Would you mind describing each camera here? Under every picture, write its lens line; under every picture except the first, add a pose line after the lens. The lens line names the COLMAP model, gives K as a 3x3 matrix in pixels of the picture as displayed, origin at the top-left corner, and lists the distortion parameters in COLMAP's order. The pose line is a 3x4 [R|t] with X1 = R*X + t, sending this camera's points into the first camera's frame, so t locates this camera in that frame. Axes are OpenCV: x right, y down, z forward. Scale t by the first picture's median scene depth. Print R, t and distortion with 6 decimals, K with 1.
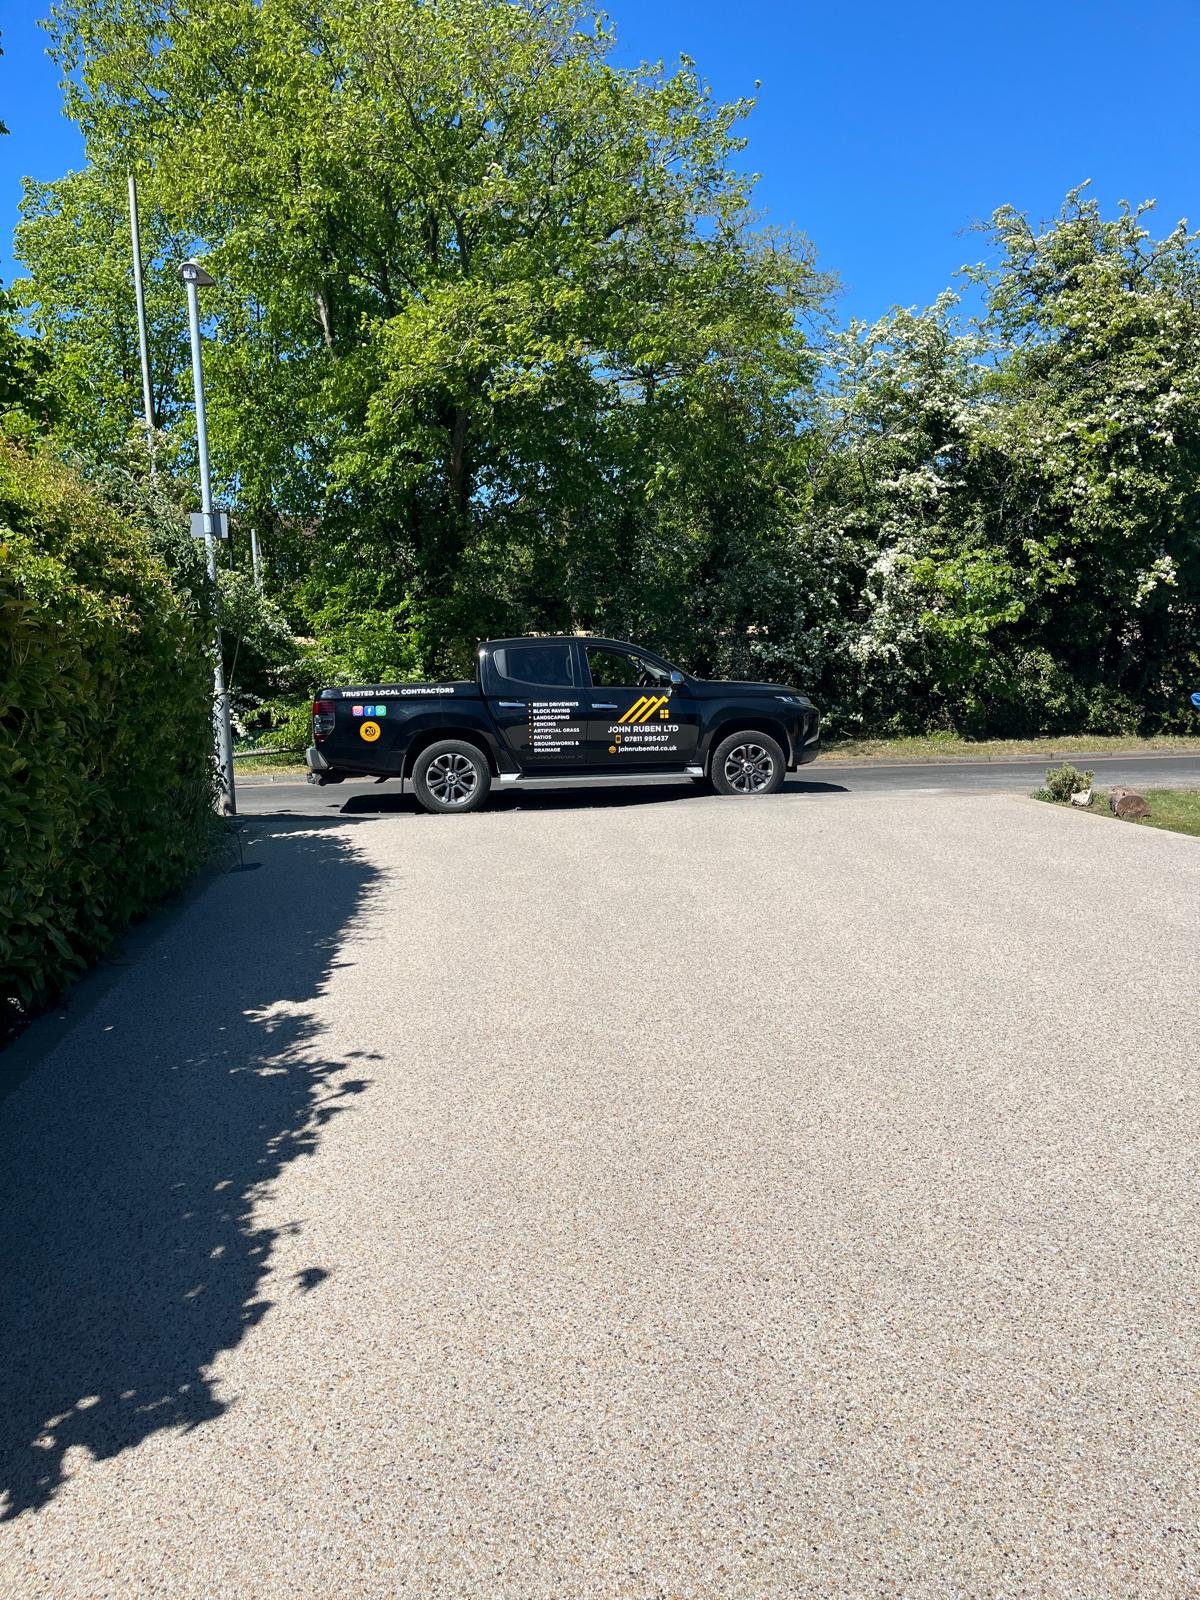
lens RADIAL K [[1207.5, 0, 630.8], [0, 1207.5, 772.2], [0, 0, 1]] dist [0.064123, -0.087401]
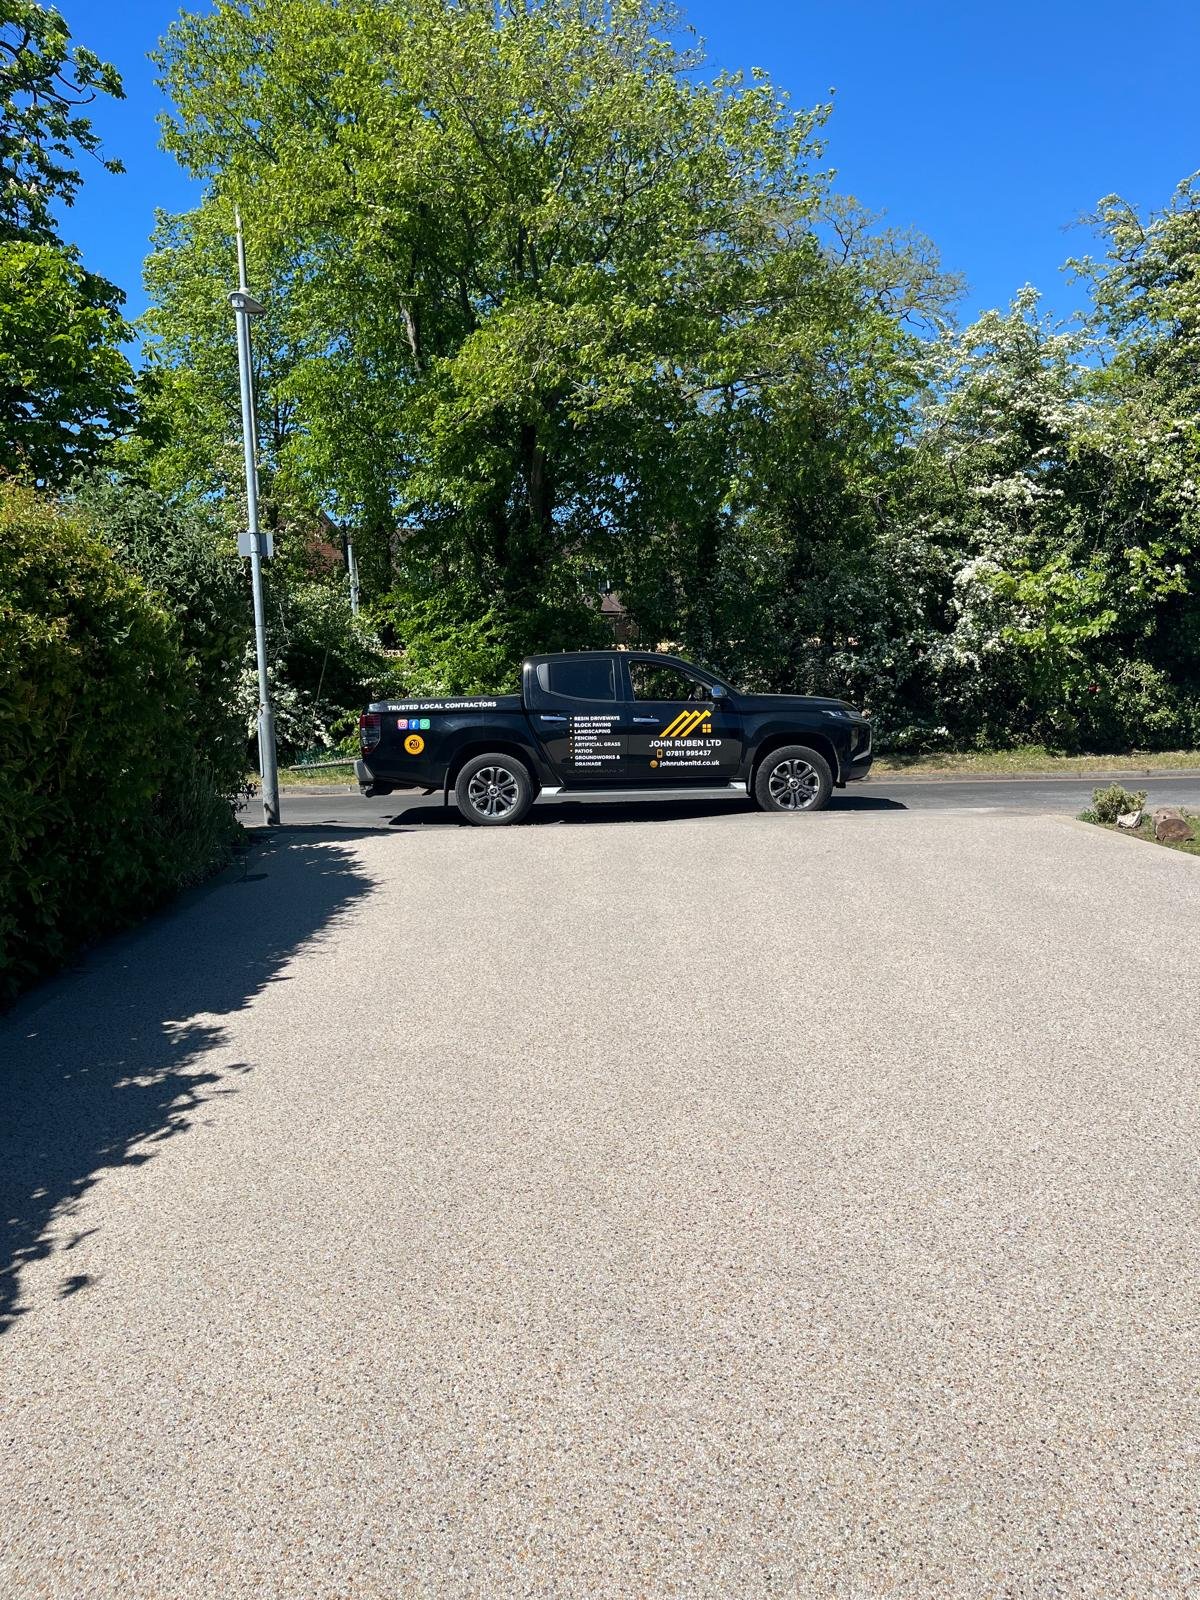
lens RADIAL K [[1207.5, 0, 612.2], [0, 1207.5, 789.5], [0, 0, 1]] dist [0.064123, -0.087401]
pose [[0.993755, 0.010203, -0.111112, 0.061363], [-0.009552, 0.999934, 0.006394, -0.003689], [0.111170, -0.005293, 0.993787, 0.007771]]
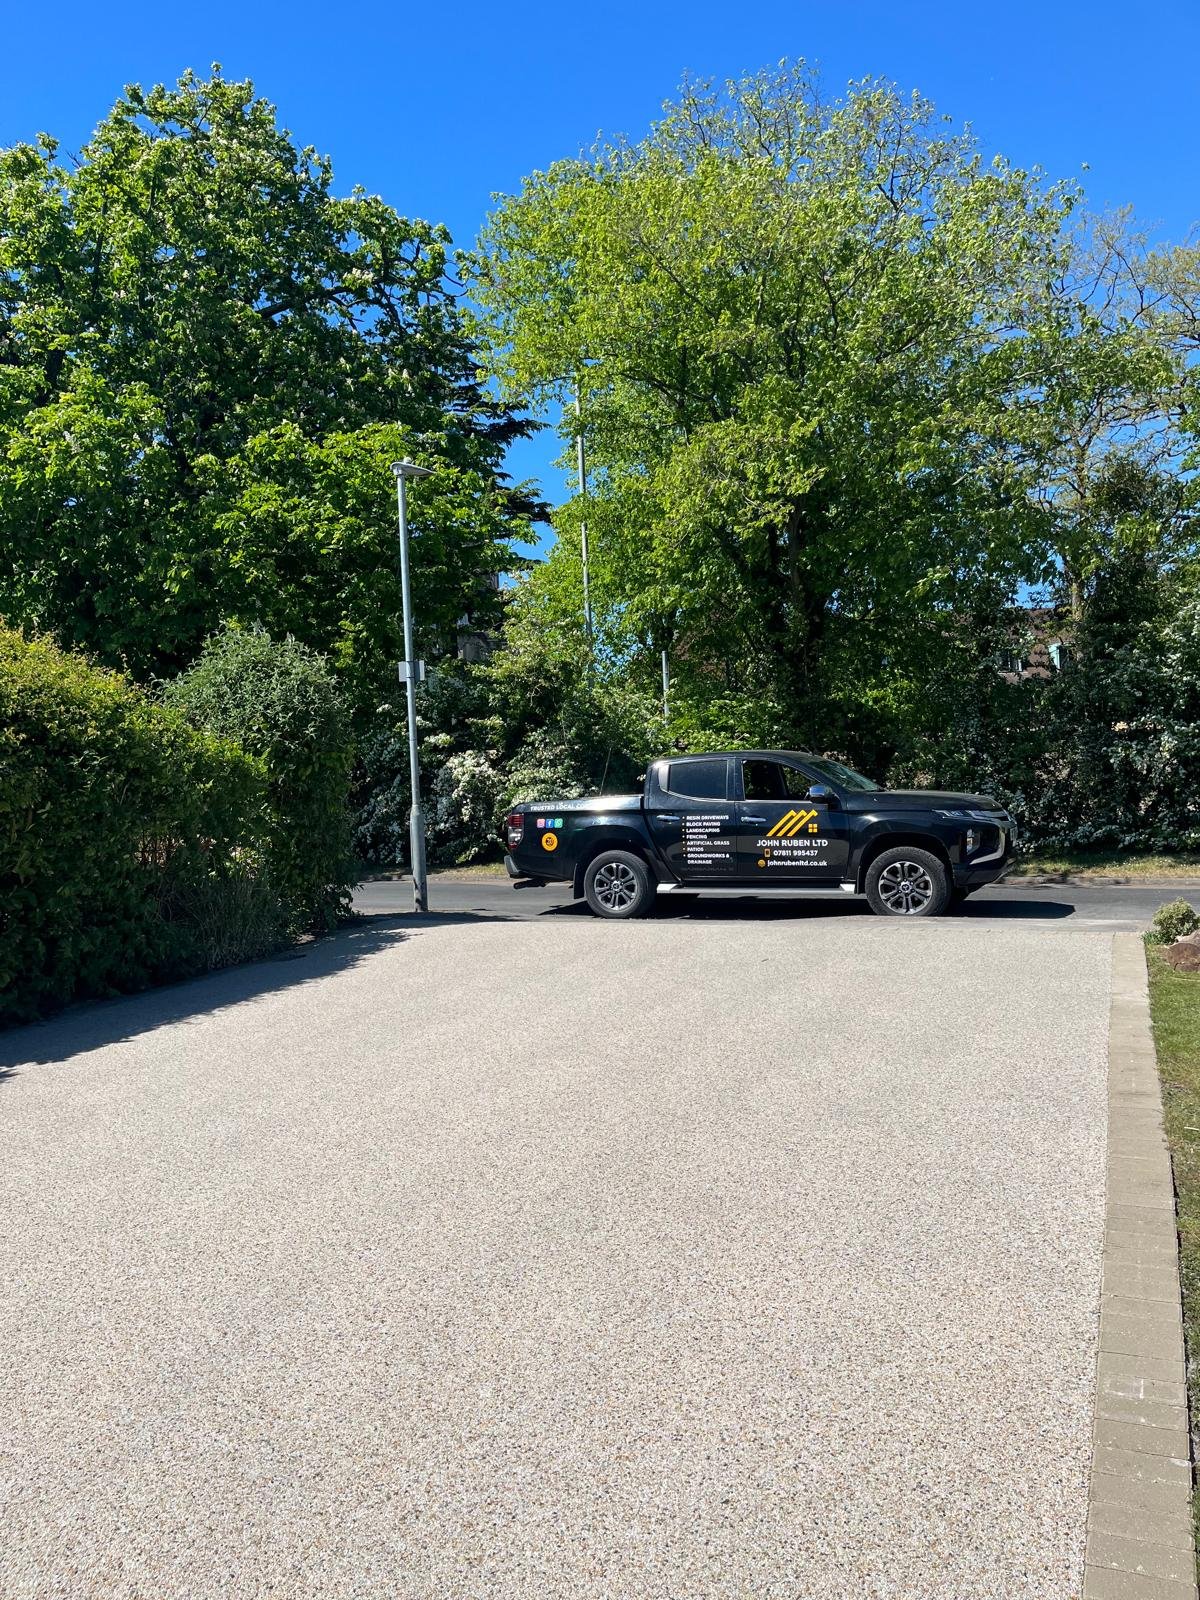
lens RADIAL K [[1207.5, 0, 596.9], [0, 1207.5, 797.4], [0, 0, 1]] dist [0.064123, -0.087401]
pose [[0.840123, -0.001801, -0.542393, 0.413299], [-0.025807, 0.998729, -0.043288, -0.026237], [0.541782, 0.050365, 0.839009, 0.082933]]
